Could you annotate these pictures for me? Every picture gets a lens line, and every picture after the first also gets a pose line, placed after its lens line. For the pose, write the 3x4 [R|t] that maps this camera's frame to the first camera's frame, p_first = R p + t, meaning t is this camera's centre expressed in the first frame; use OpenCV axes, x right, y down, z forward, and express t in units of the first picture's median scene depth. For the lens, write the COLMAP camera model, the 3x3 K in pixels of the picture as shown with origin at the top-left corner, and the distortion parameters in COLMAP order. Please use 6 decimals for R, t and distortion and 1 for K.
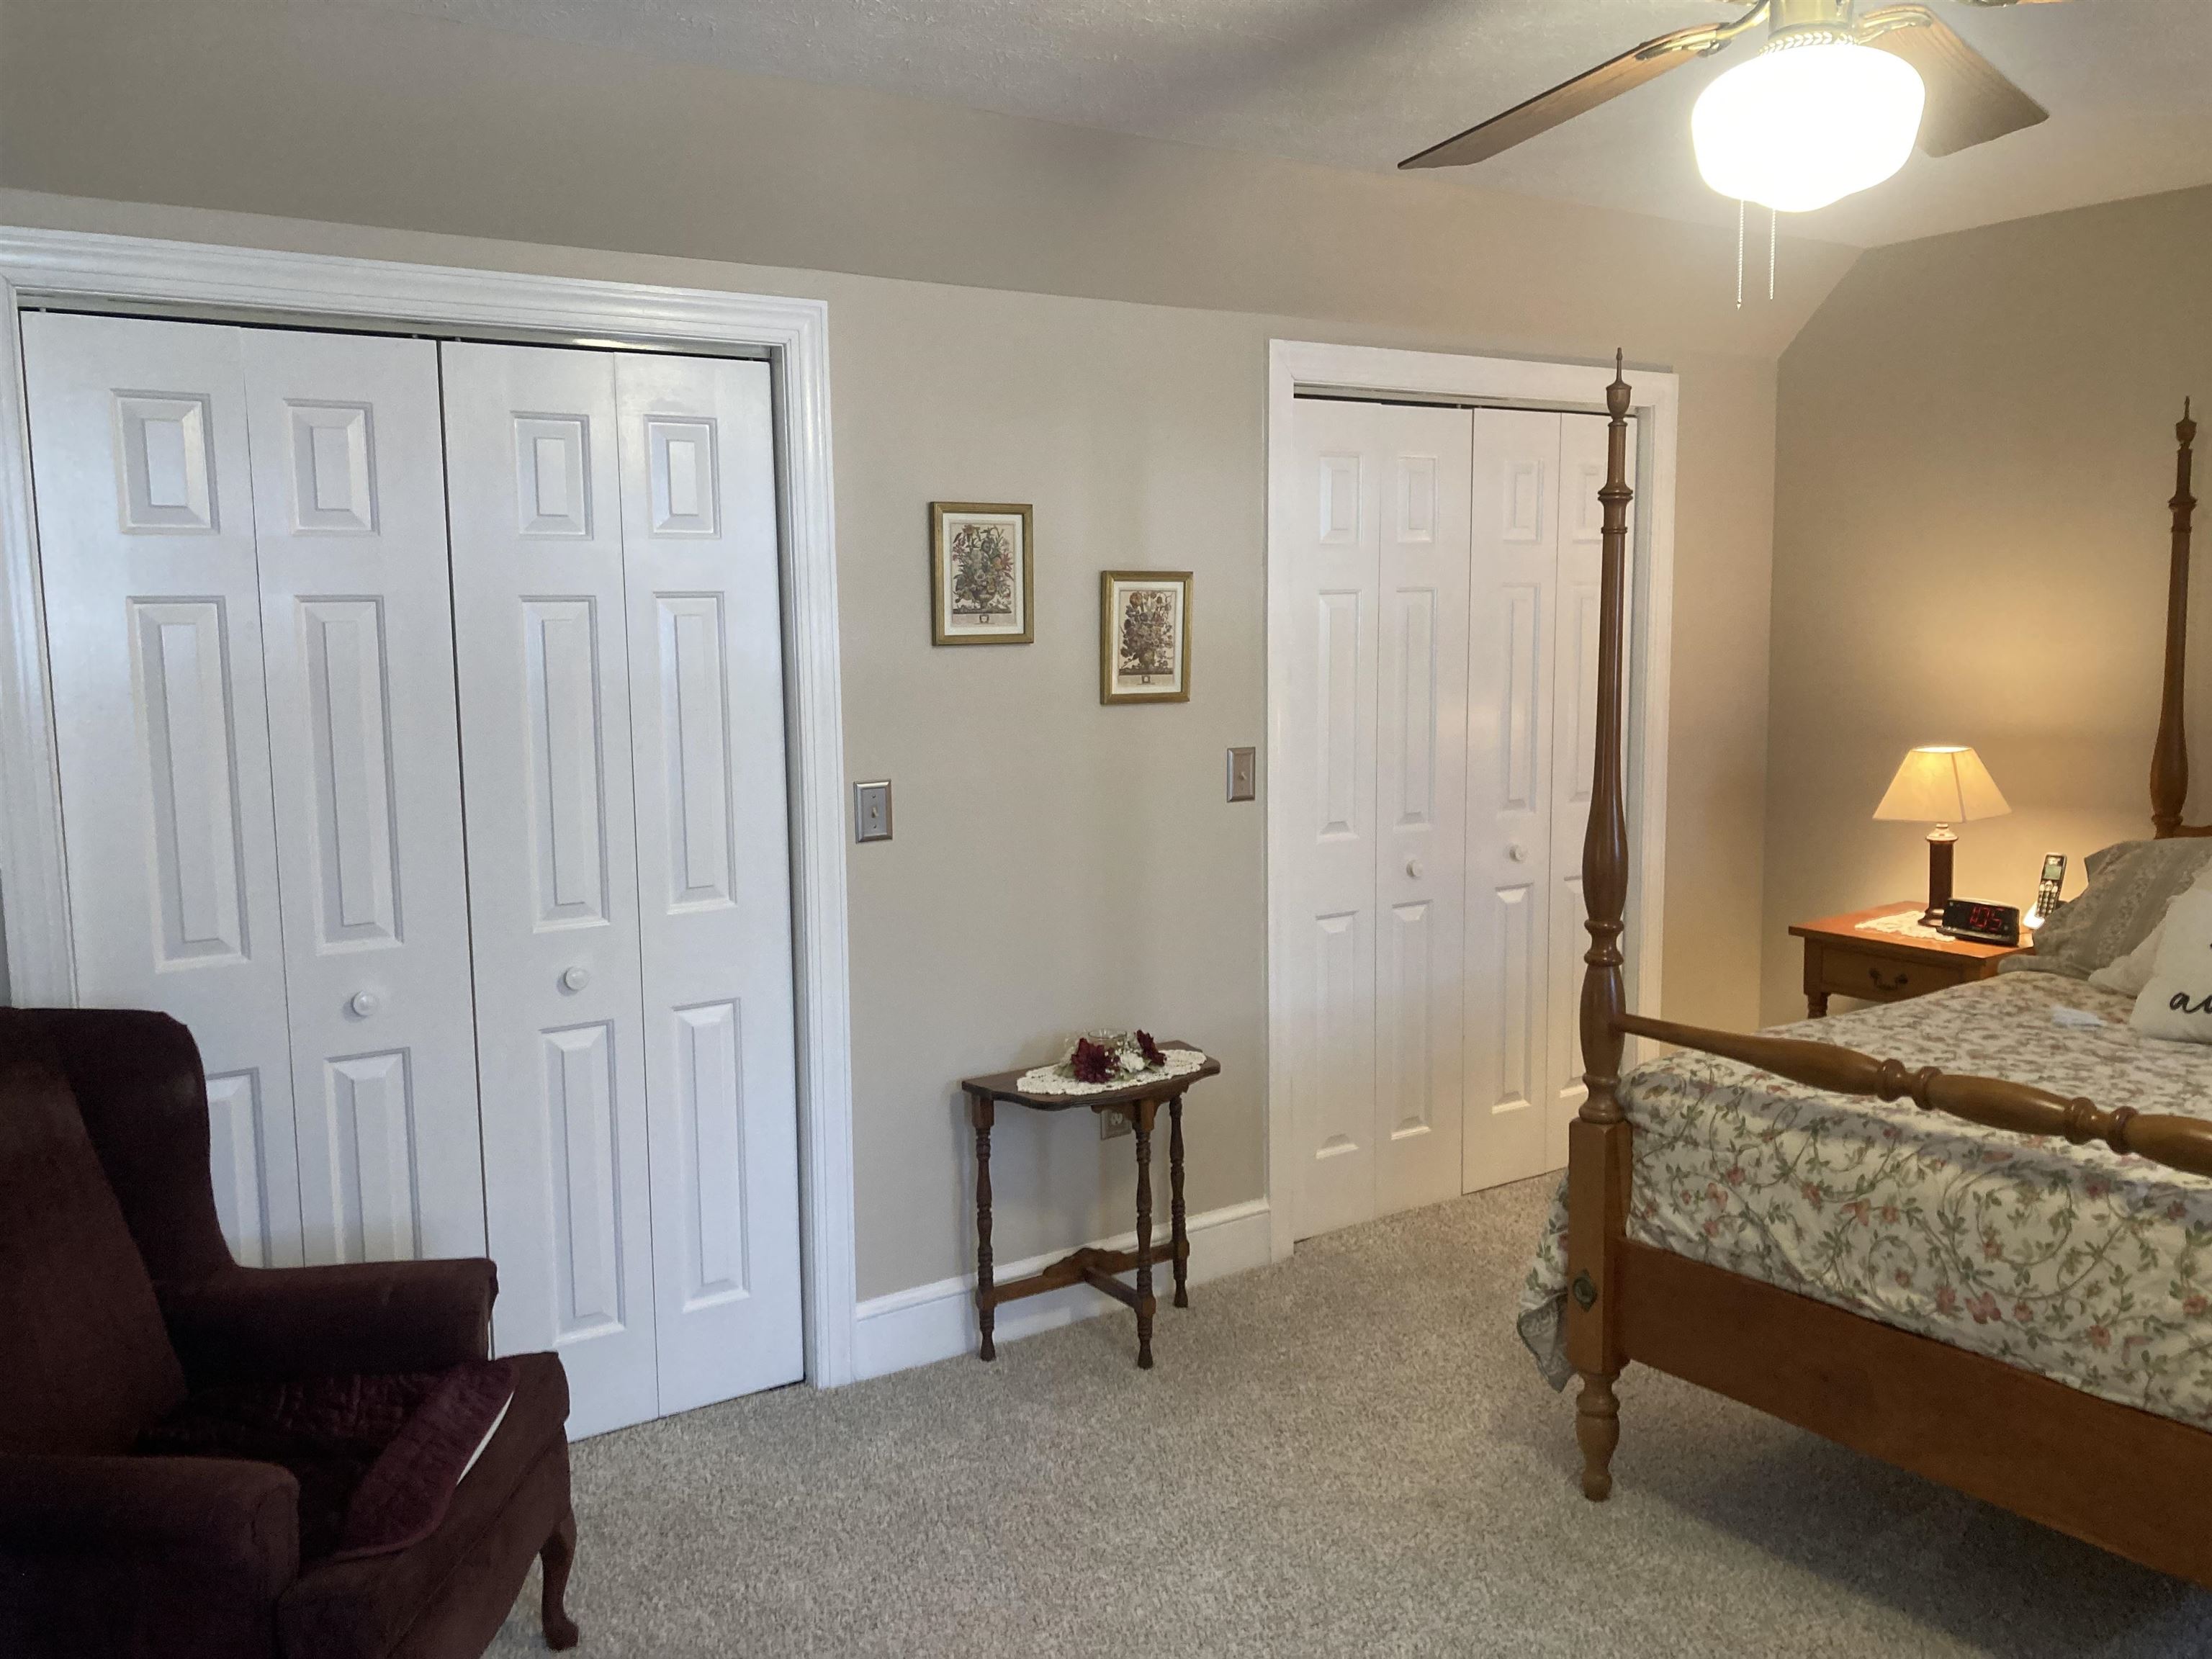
lens RADIAL K [[1790.7, 0, 1106.0], [0, 1790.7, 829.5], [0, 0, 1]] dist [0.053997, -0.092251]
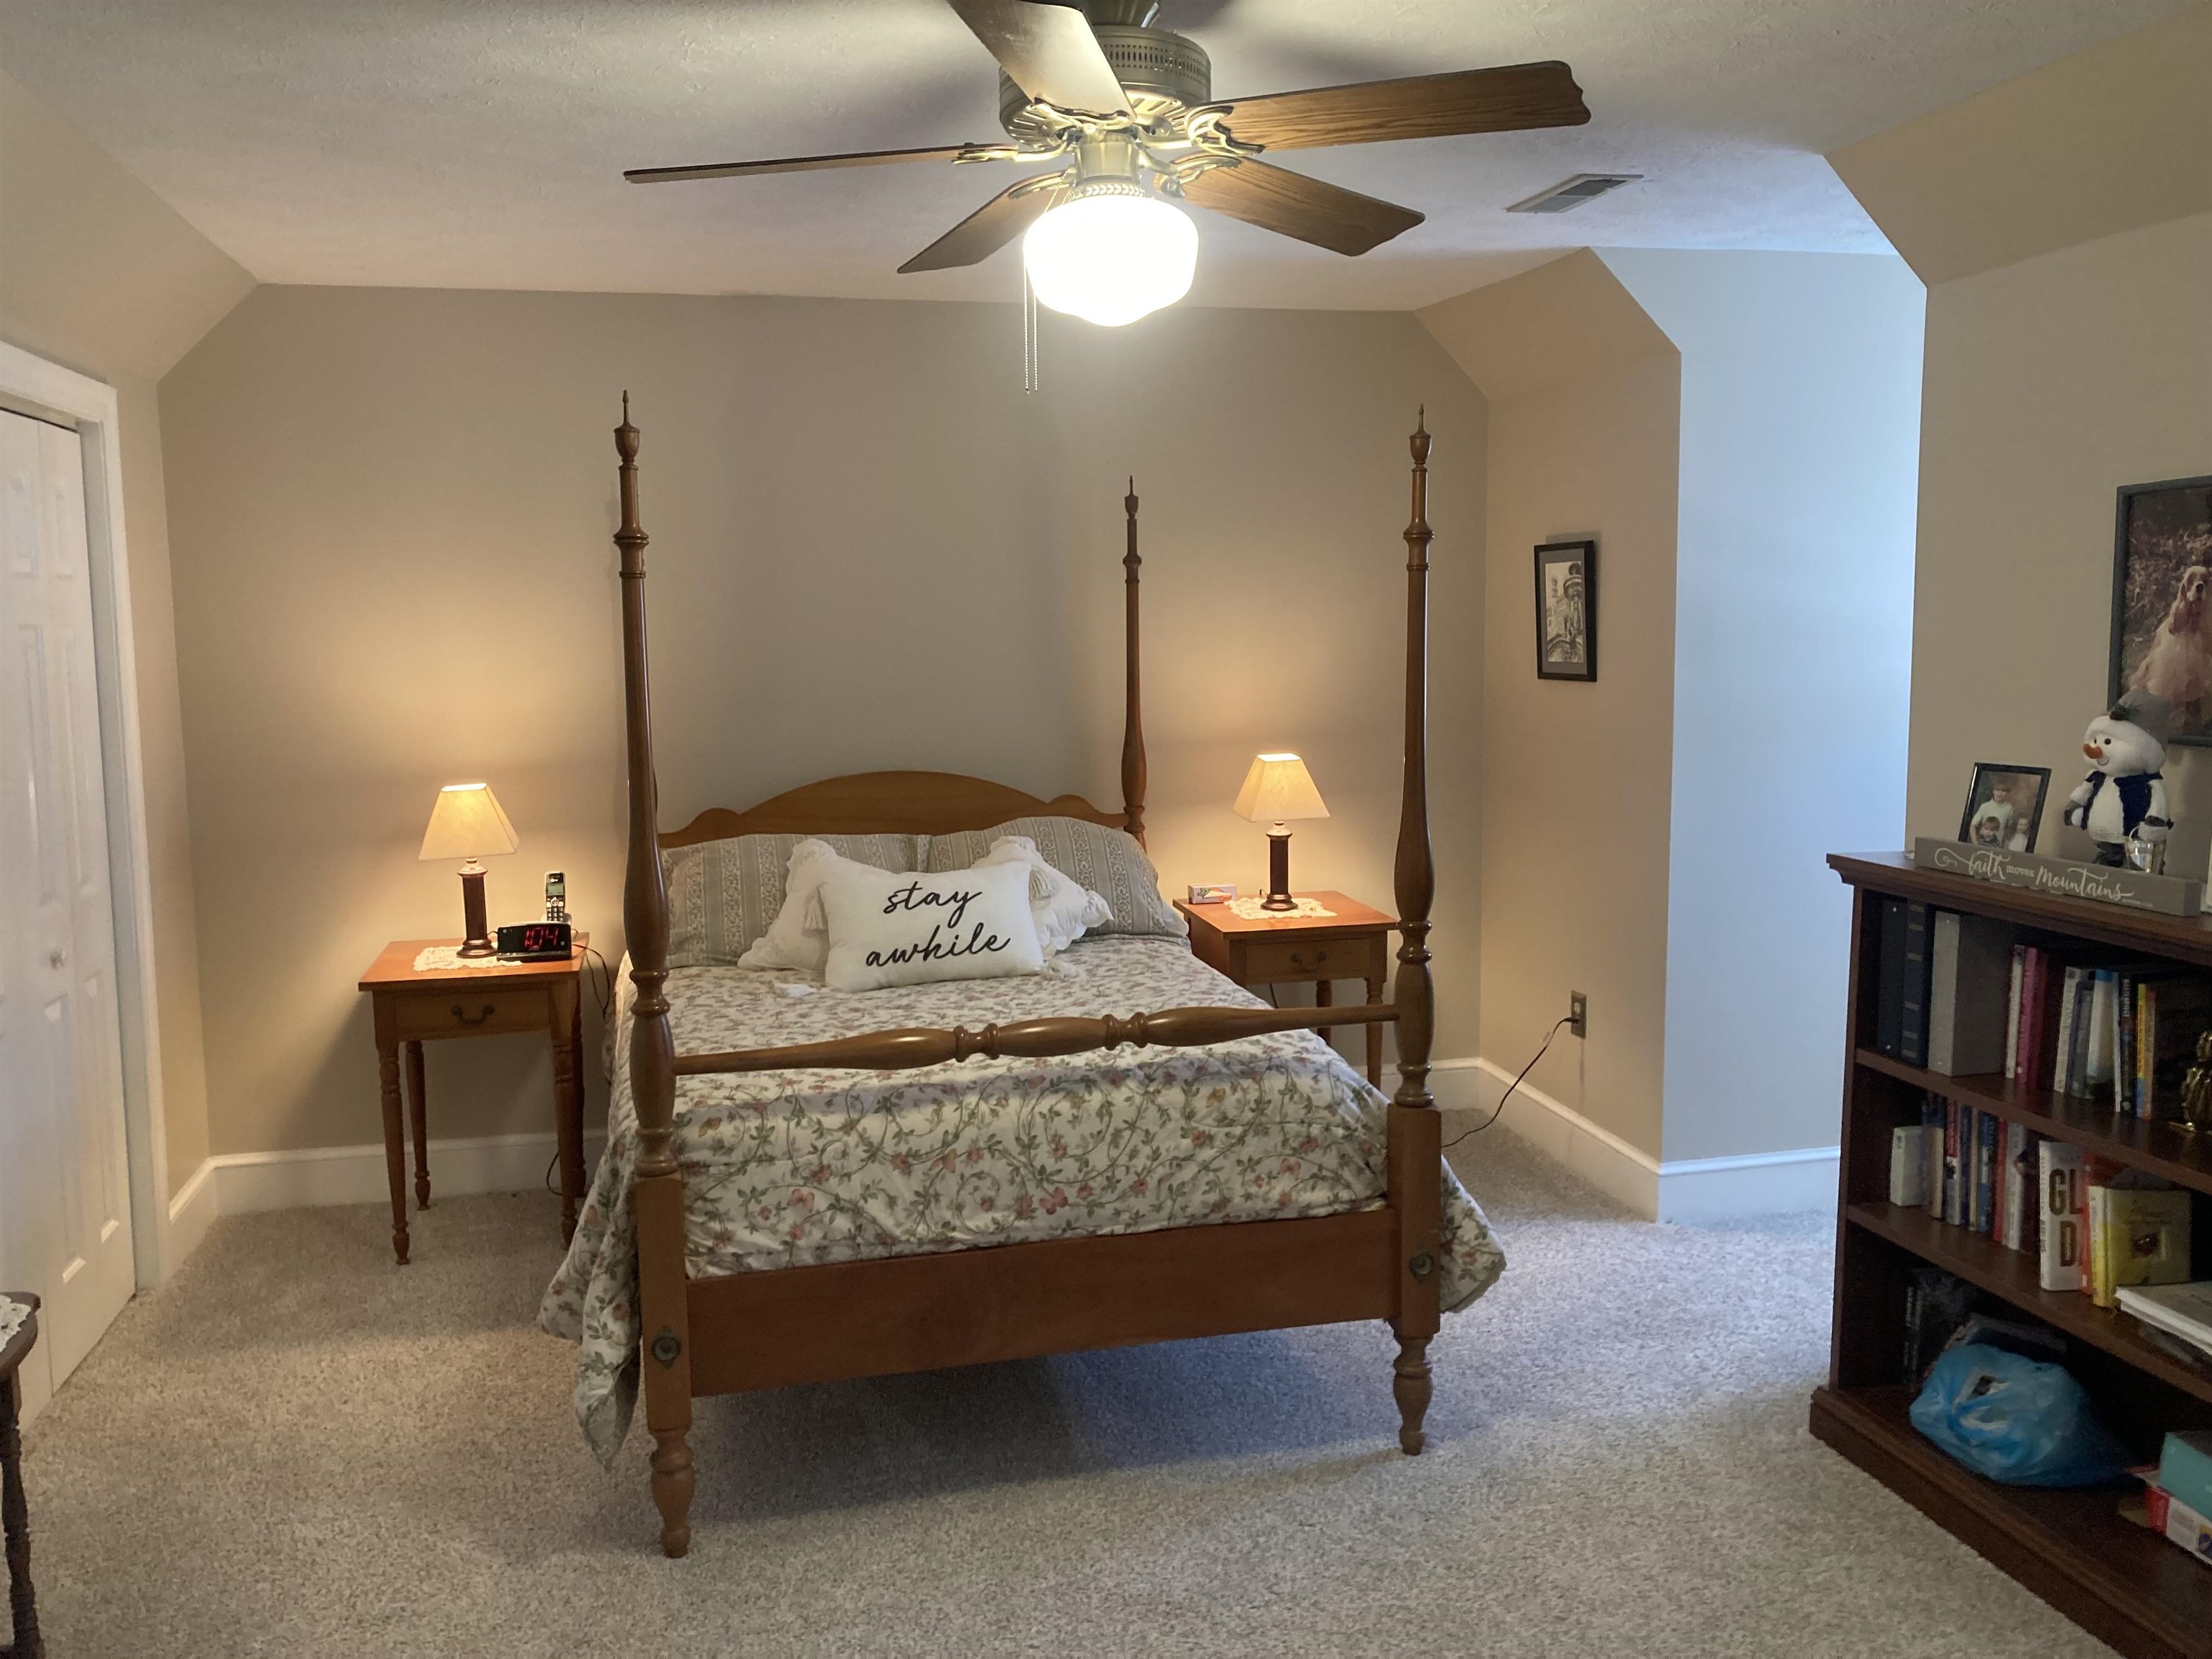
lens RADIAL K [[1829.3, 0, 1106.0], [0, 1829.3, 829.5], [0, 0, 1]] dist [-0.047827, 0.000578]
pose [[0.350110, -0.101084, 0.931238, -0.619998], [0.126136, 0.990193, 0.060061, -0.058551], [-0.928177, 0.096435, 0.359427, 0.458958]]
